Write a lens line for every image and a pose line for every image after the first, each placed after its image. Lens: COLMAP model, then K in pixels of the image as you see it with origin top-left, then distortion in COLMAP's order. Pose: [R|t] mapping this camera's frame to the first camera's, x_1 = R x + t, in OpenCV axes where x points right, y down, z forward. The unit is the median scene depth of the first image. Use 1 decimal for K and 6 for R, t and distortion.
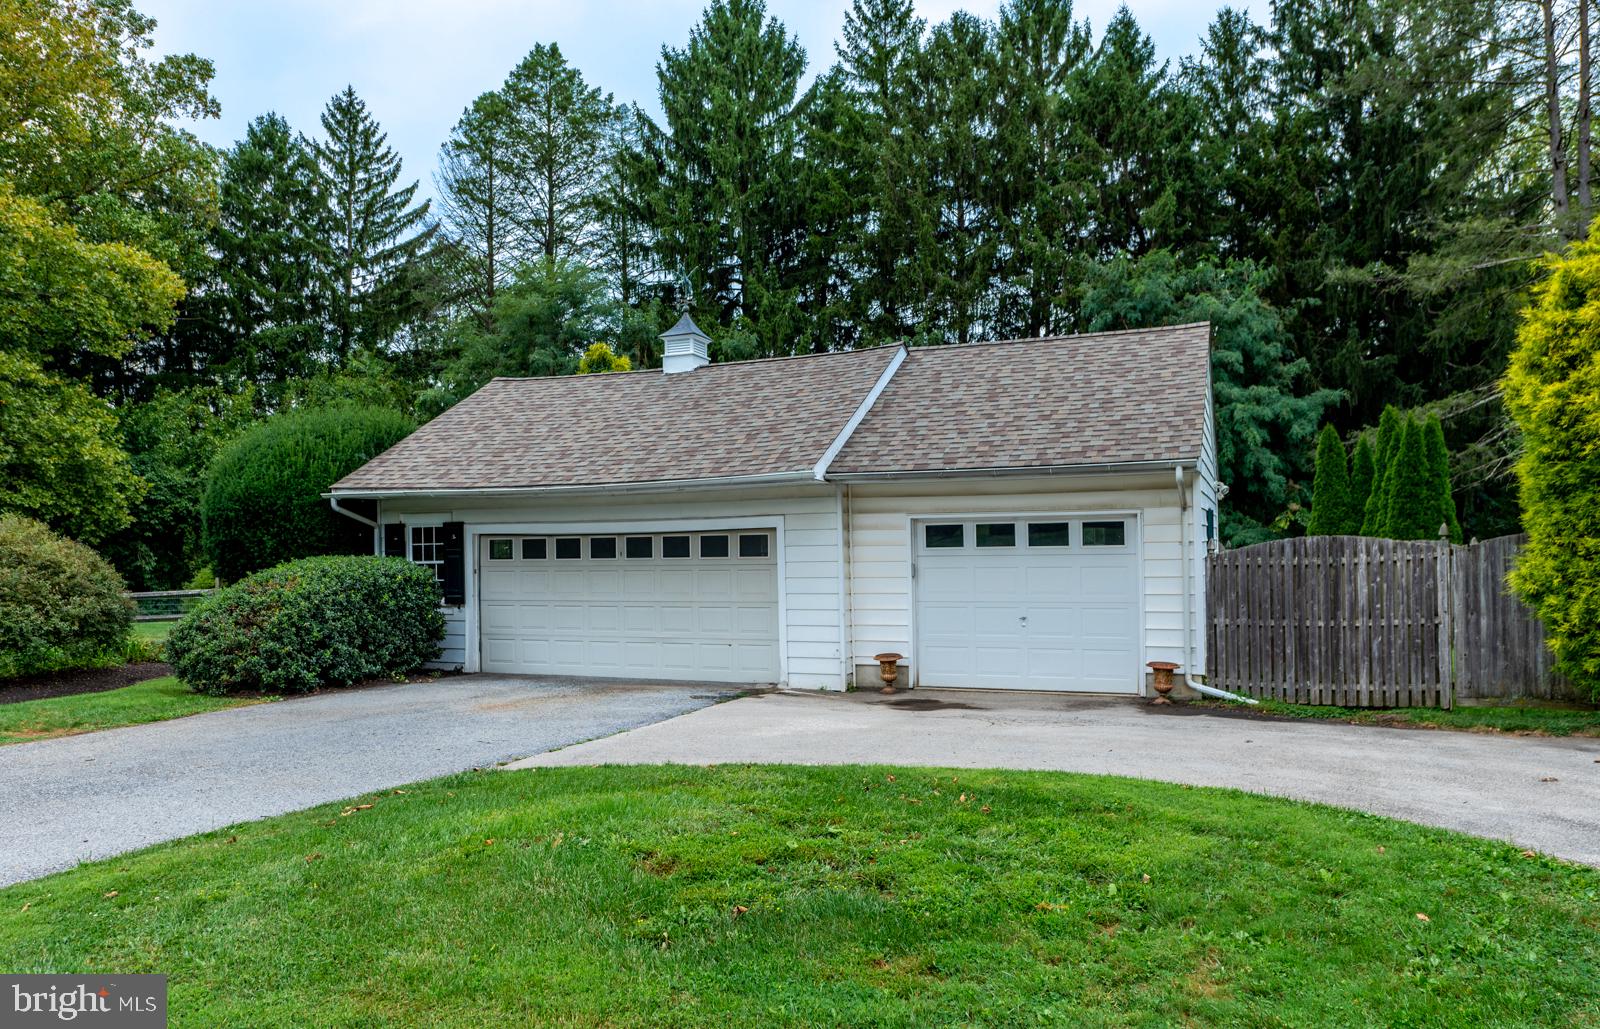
lens RADIAL K [[1138.2, 0, 799.9], [0, 1138.2, 526.3], [0, 0, 1]] dist [0.008431, 0.002904]
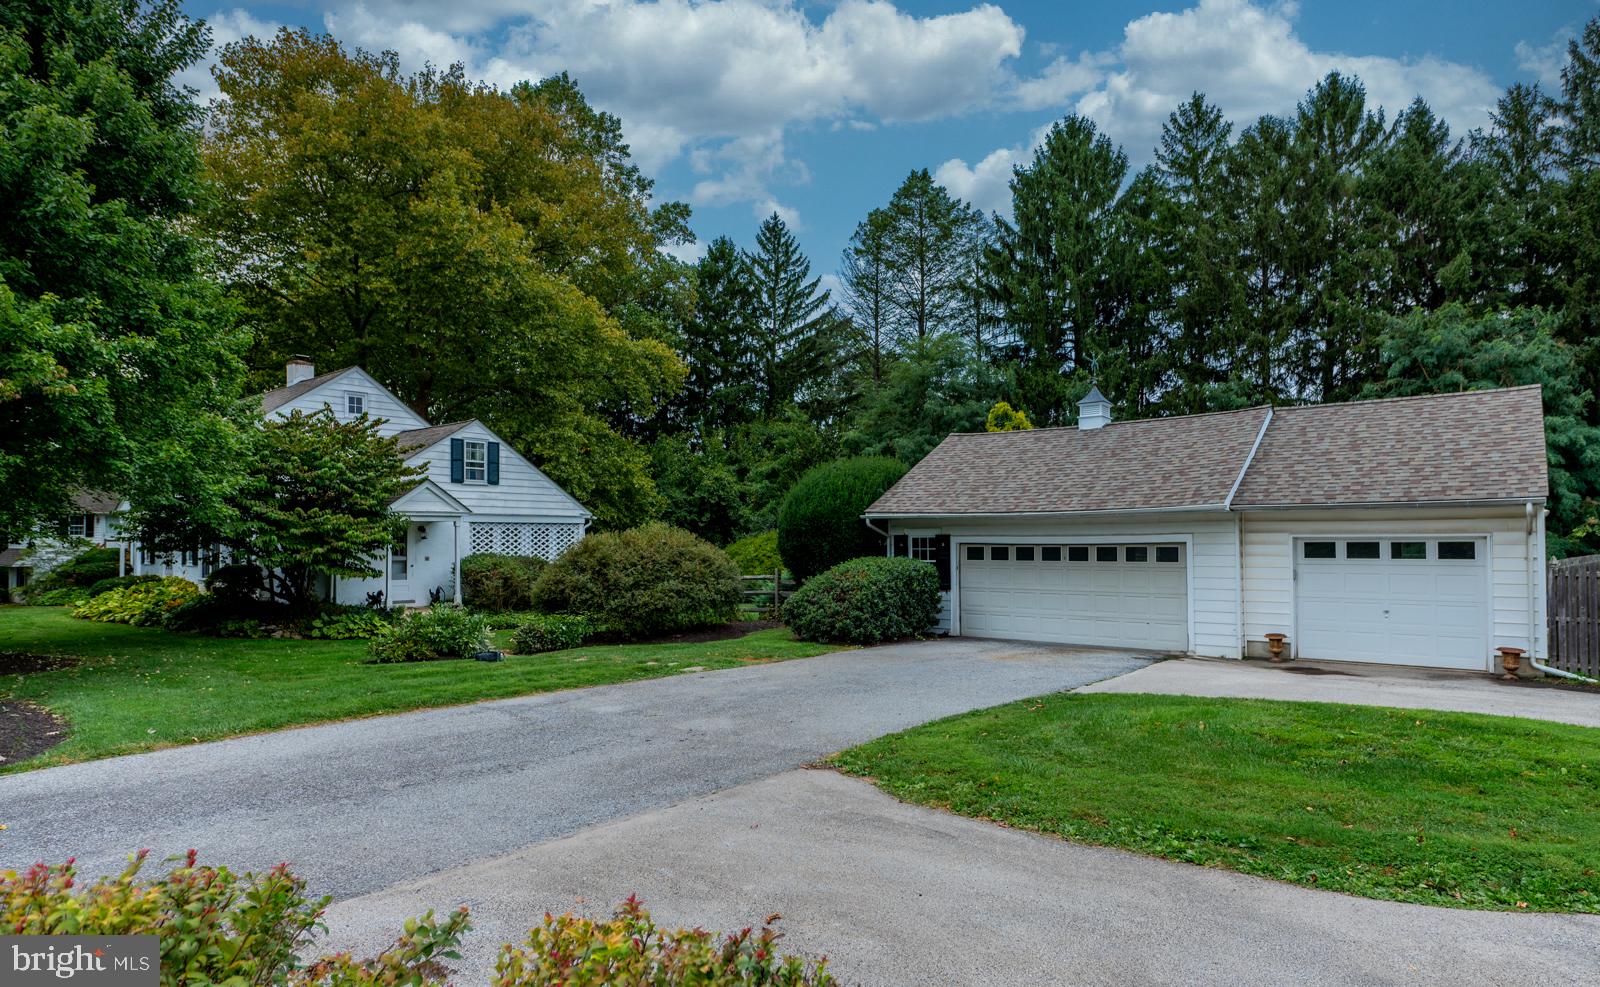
lens RADIAL K [[913.7, 0, 820.4], [0, 913.7, 528.1], [0, 0, 1]] dist [-0.000019, 0.001114]
pose [[0.963328, 0.007754, -0.268216, -0.059527], [-0.007251, 0.999970, 0.002865, -0.006285], [0.268230, -0.000815, 0.963355, -0.085802]]
